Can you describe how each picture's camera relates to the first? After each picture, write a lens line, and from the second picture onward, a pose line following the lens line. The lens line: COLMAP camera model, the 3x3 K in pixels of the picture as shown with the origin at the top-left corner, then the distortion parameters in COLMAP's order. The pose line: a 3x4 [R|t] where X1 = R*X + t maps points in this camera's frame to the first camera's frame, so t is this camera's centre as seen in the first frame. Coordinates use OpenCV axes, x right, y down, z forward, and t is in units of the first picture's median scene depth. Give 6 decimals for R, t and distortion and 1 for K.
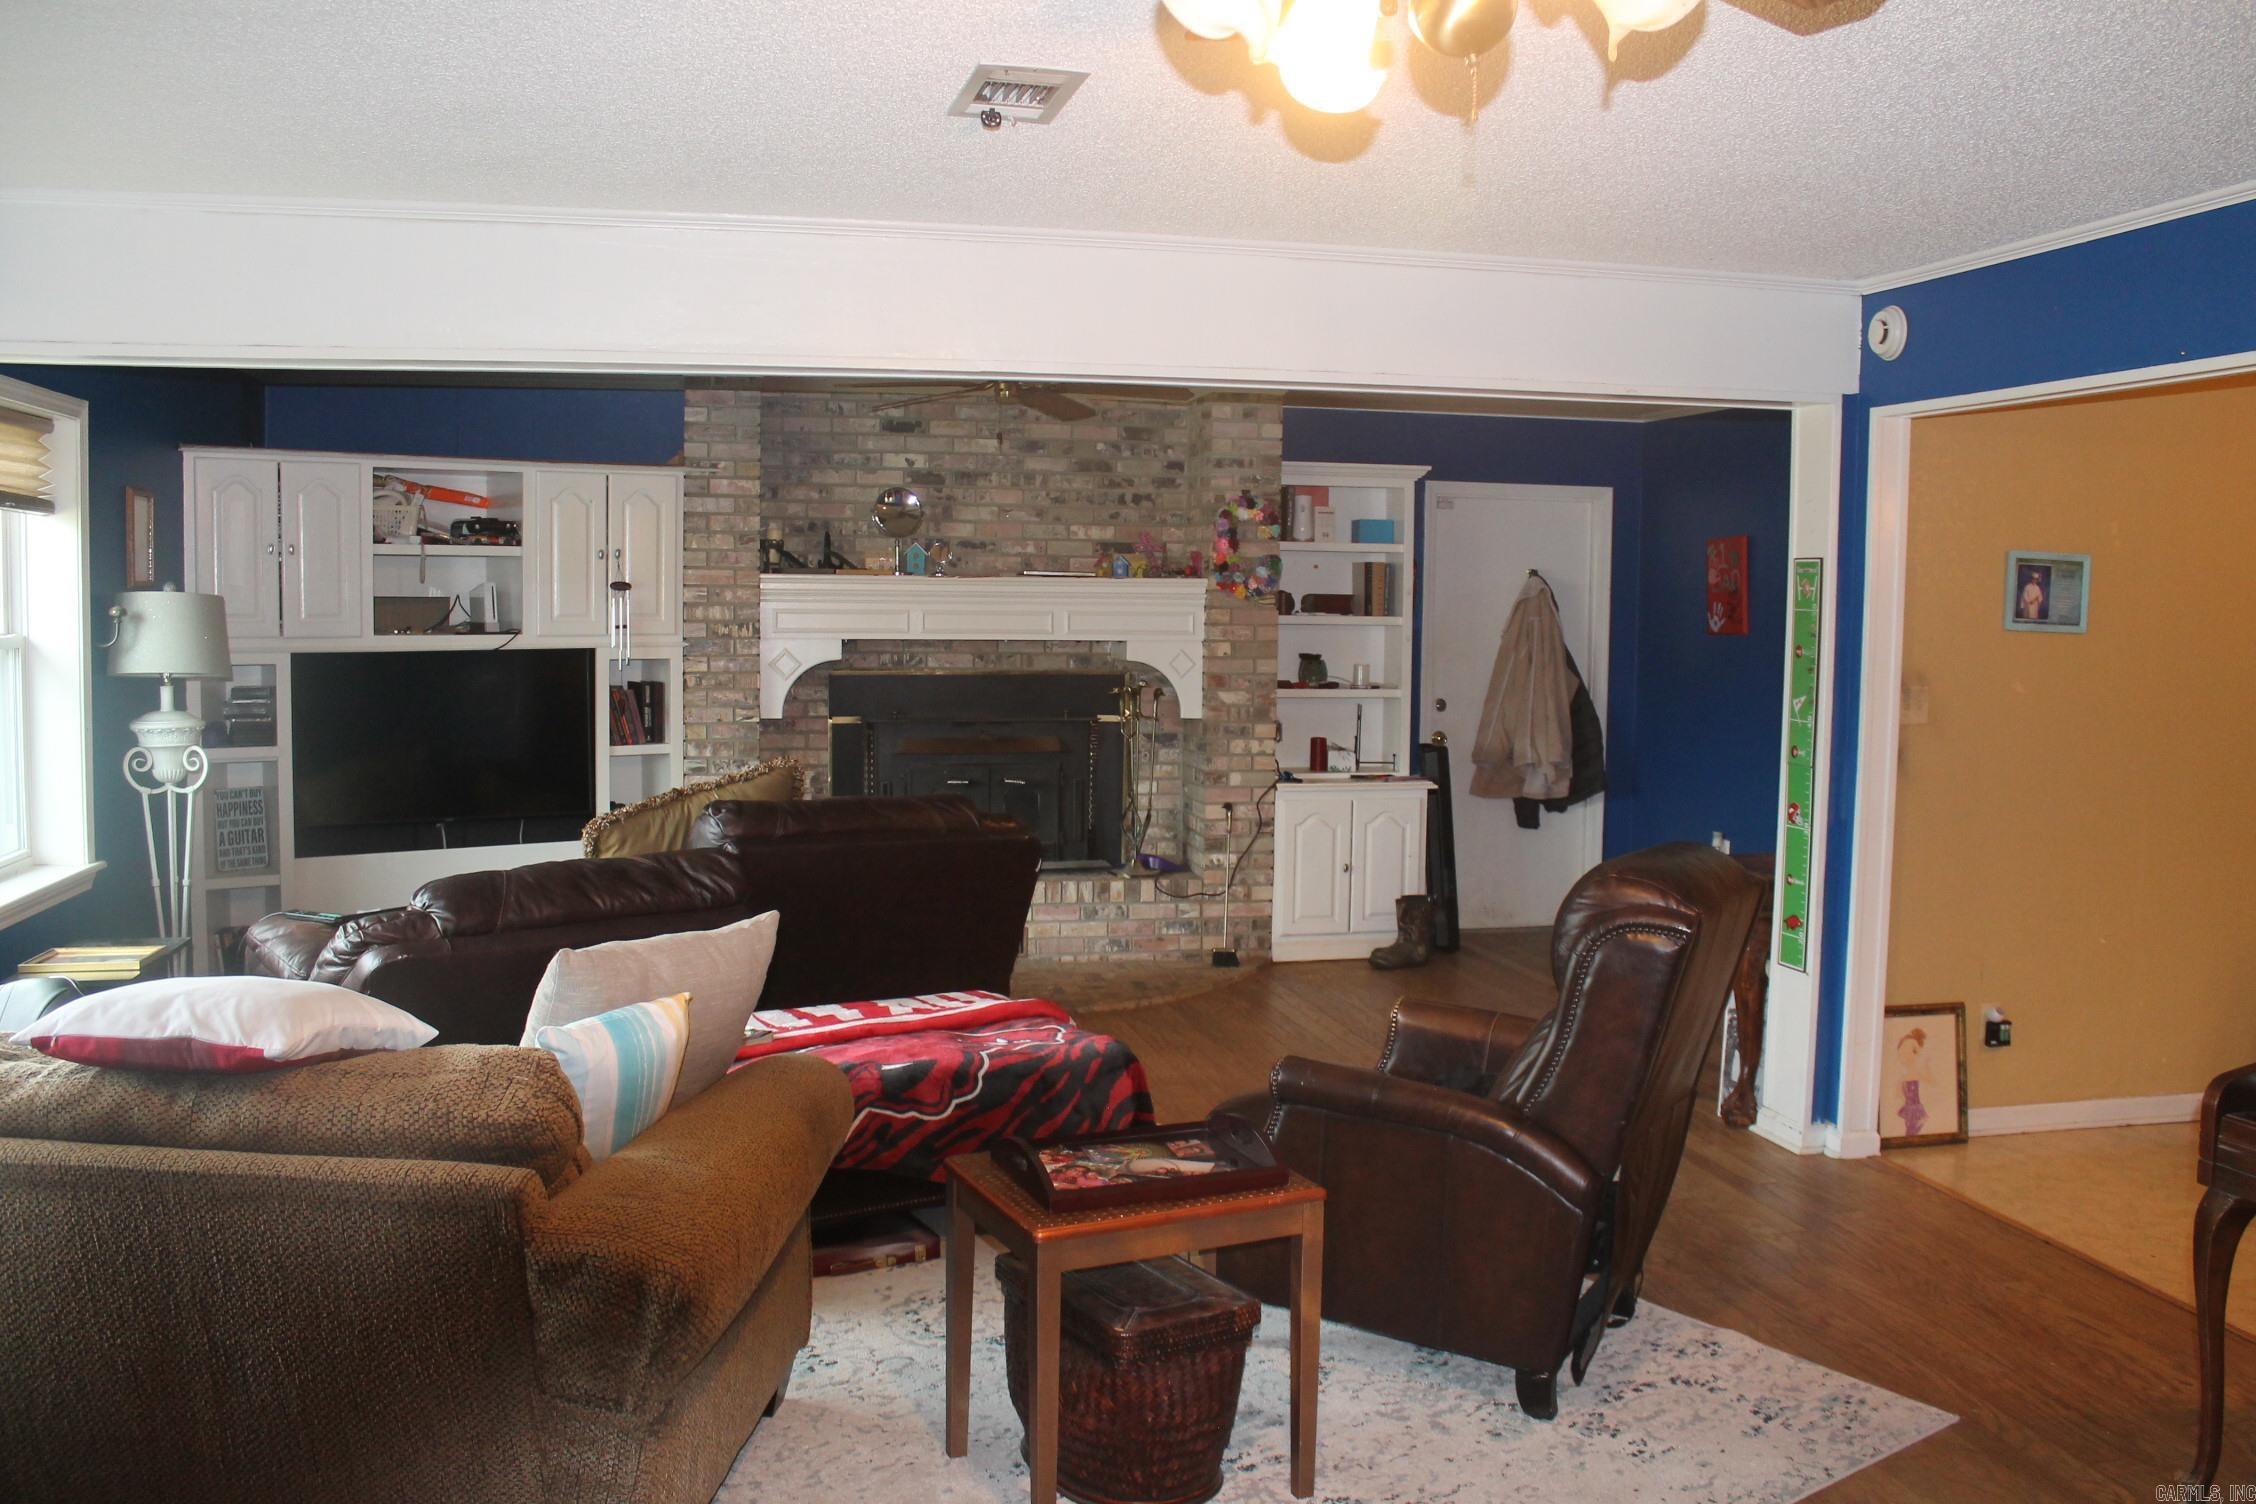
lens RADIAL K [[1906.9, 0, 1127.2], [0, 1906.9, 742.8], [0, 0, 1]] dist [-0.168213, 0.155074]
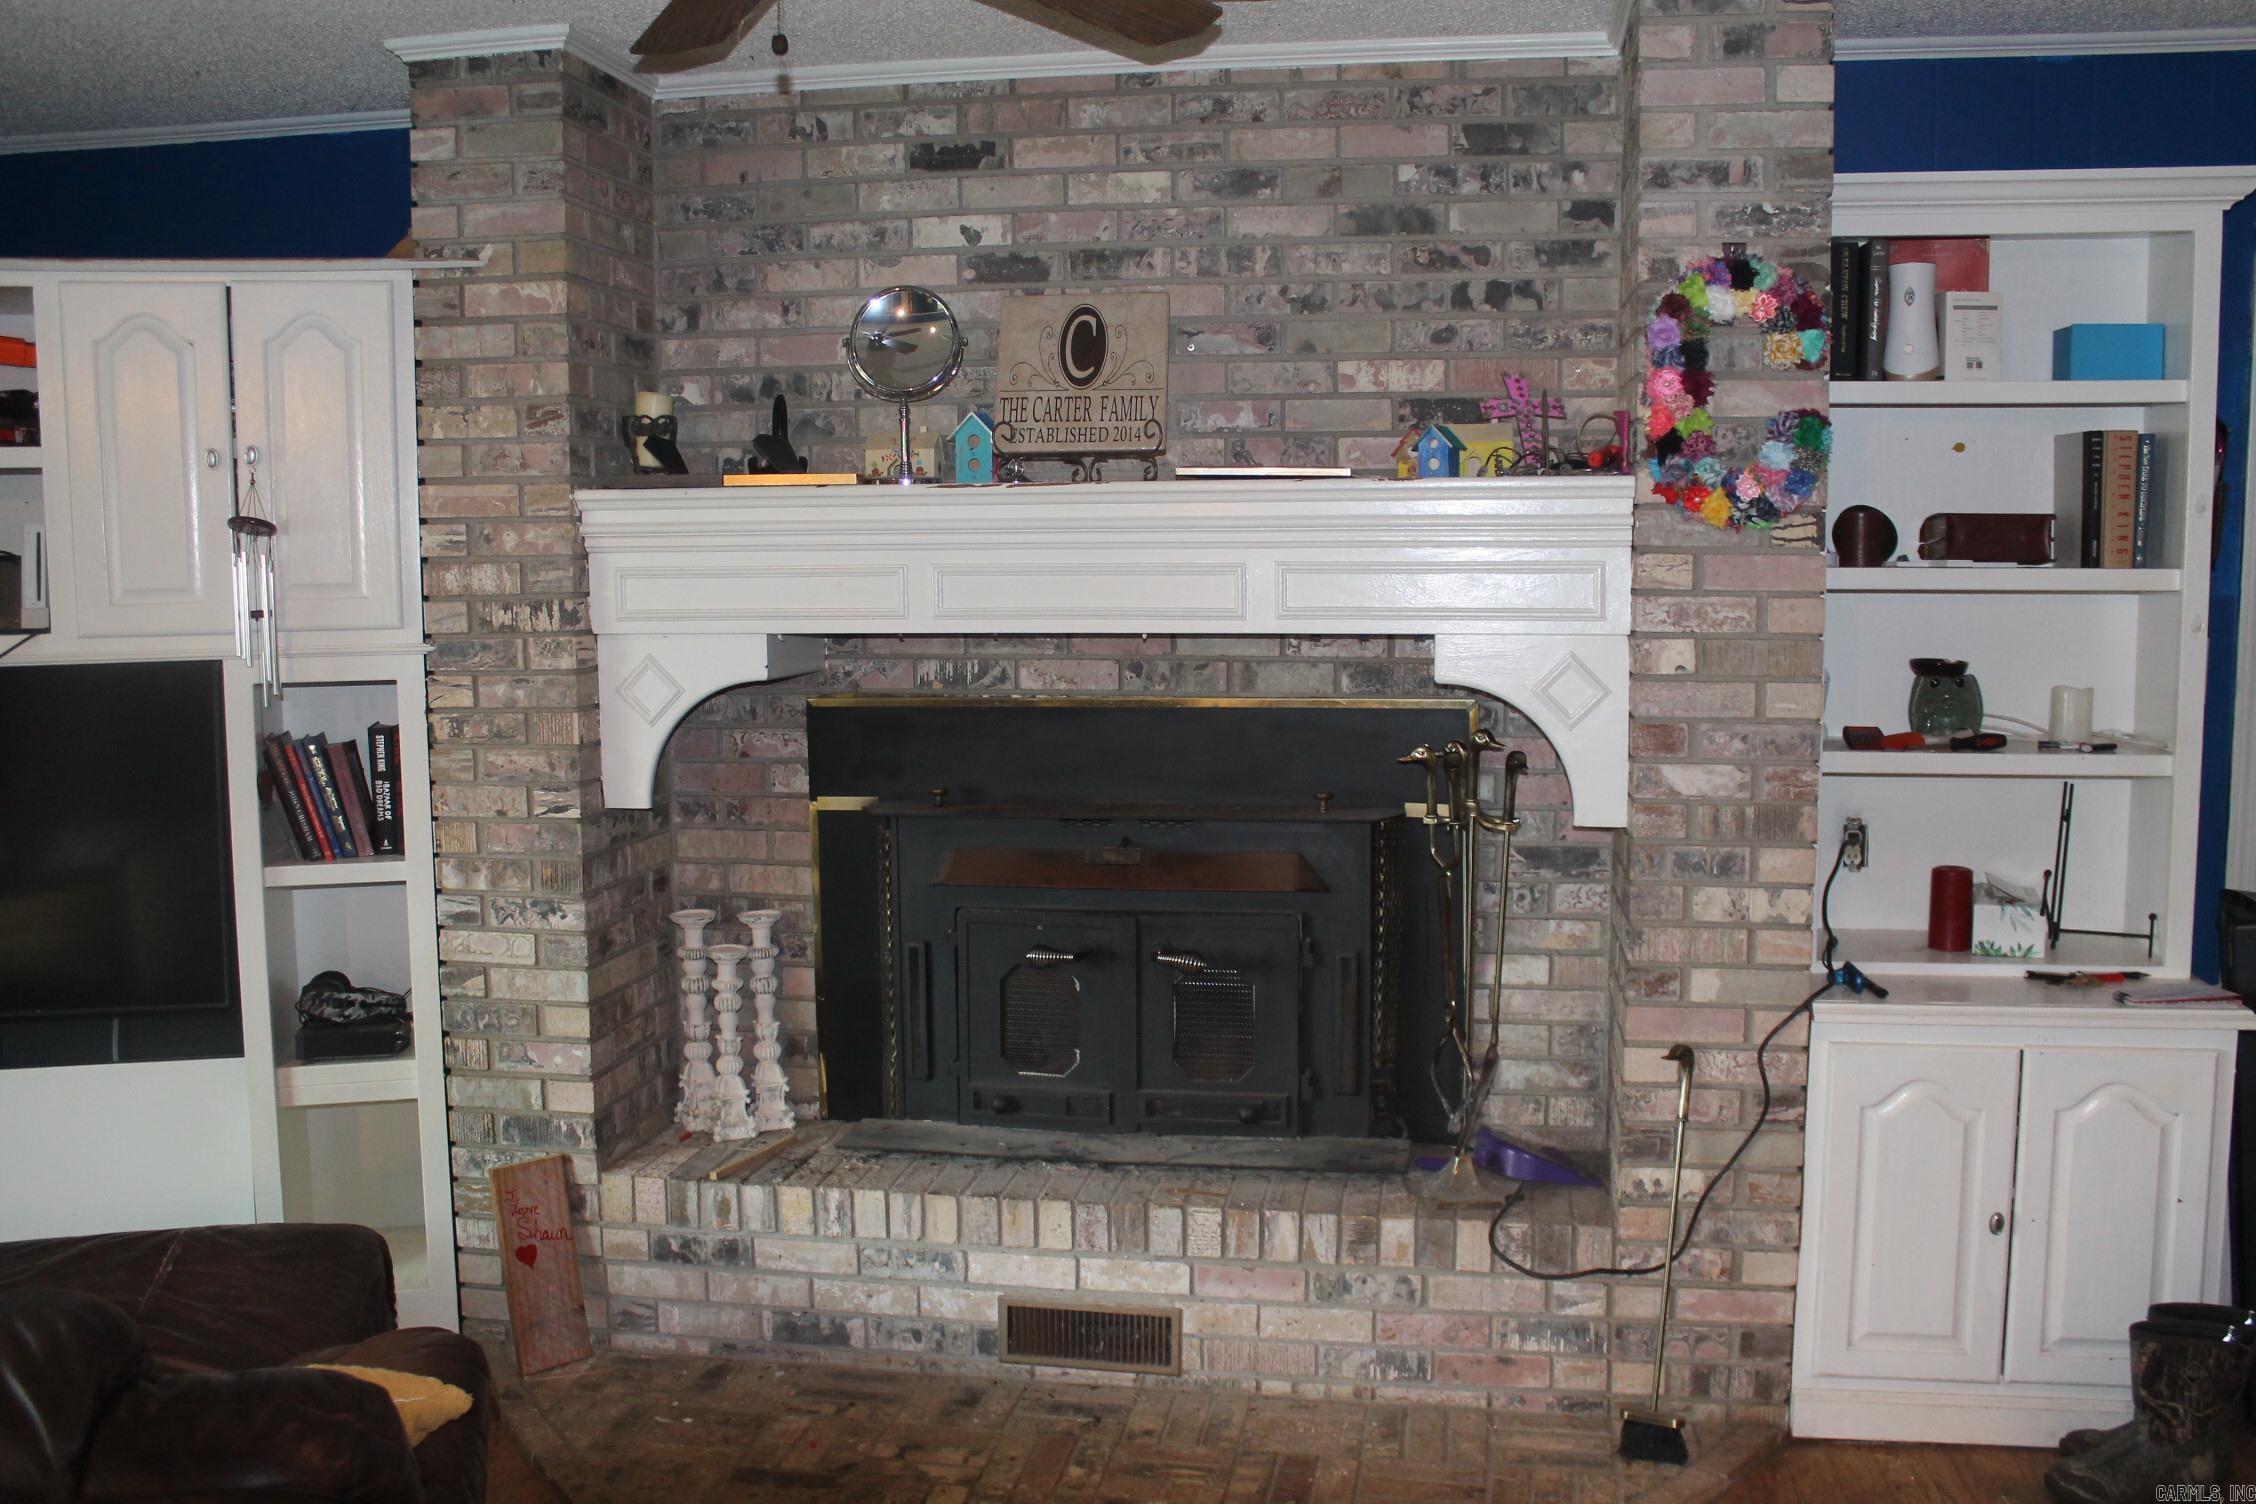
lens RADIAL K [[1970.6, 0, 1128.0], [0, 1970.6, 752.0], [0, 0, 1]] dist [-0.168372, 0.159661]
pose [[0.926057, 0.022255, -0.376727, 0.096393], [-0.010789, 0.999413, 0.032518, -0.041073], [0.377230, -0.026049, 0.925753, 0.584855]]
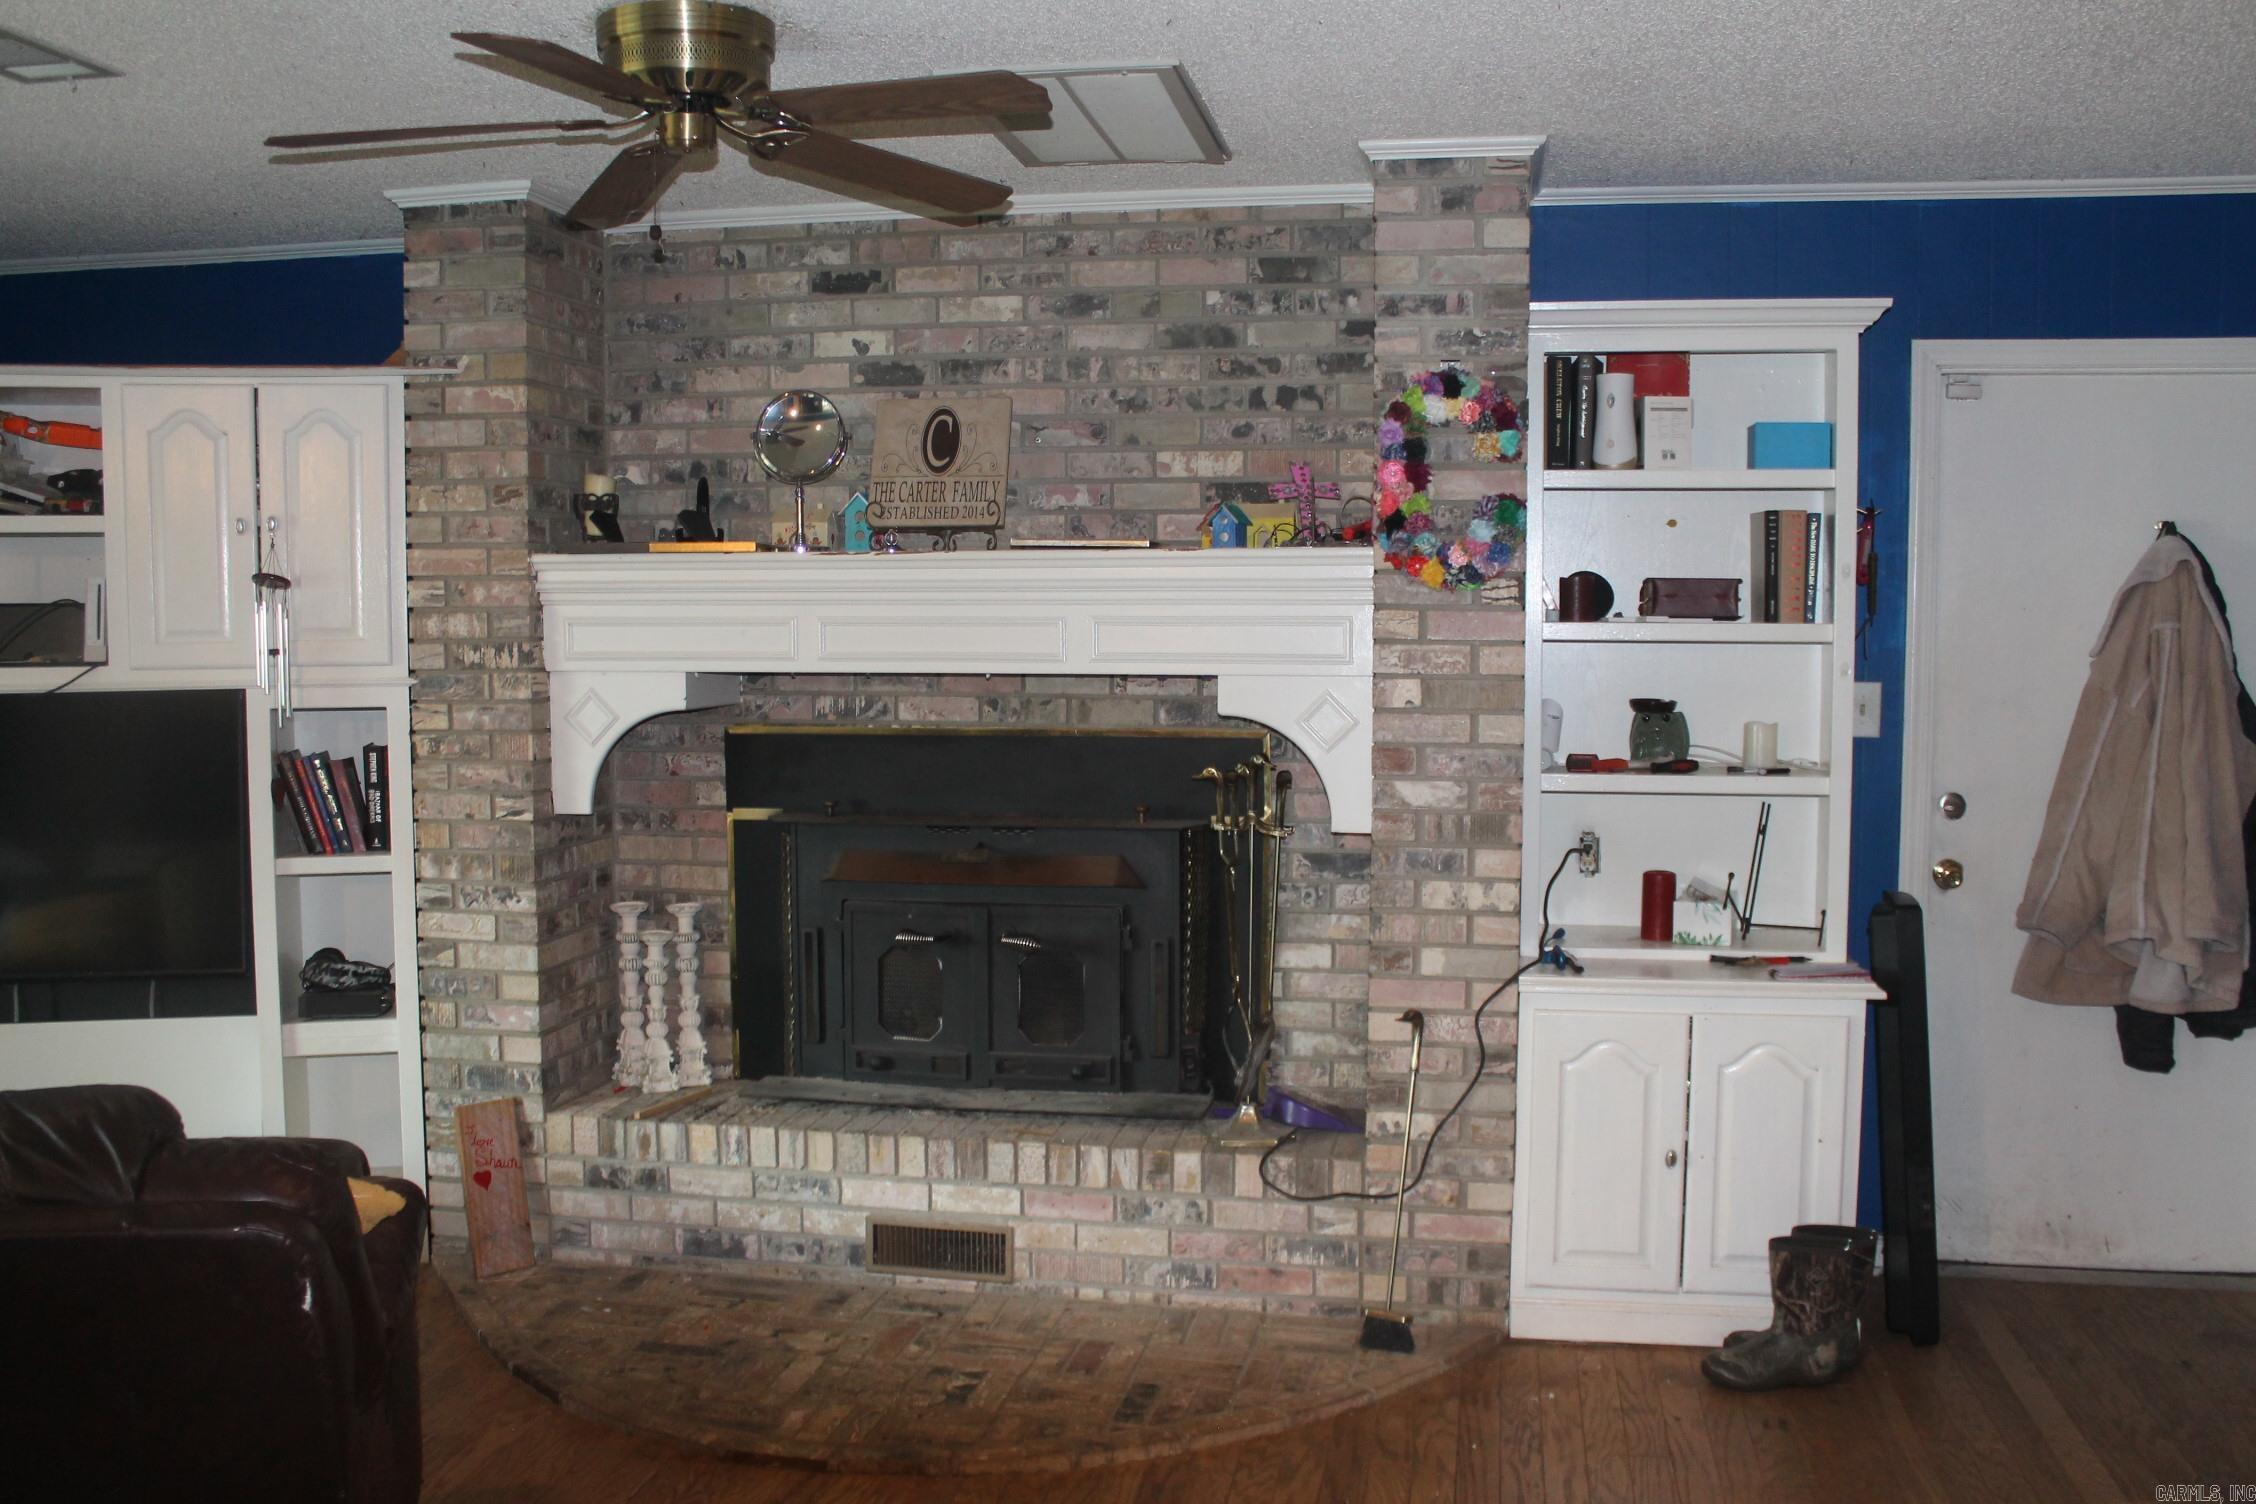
lens RADIAL K [[1970.6, 0, 1128.0], [0, 1970.6, 752.0], [0, 0, 1]] dist [-0.168372, 0.159661]
pose [[0.921490, 0.018204, -0.387975, 0.177362], [-0.018619, 0.999823, 0.002689, -0.034045], [0.387955, 0.004746, 0.921666, 0.512090]]
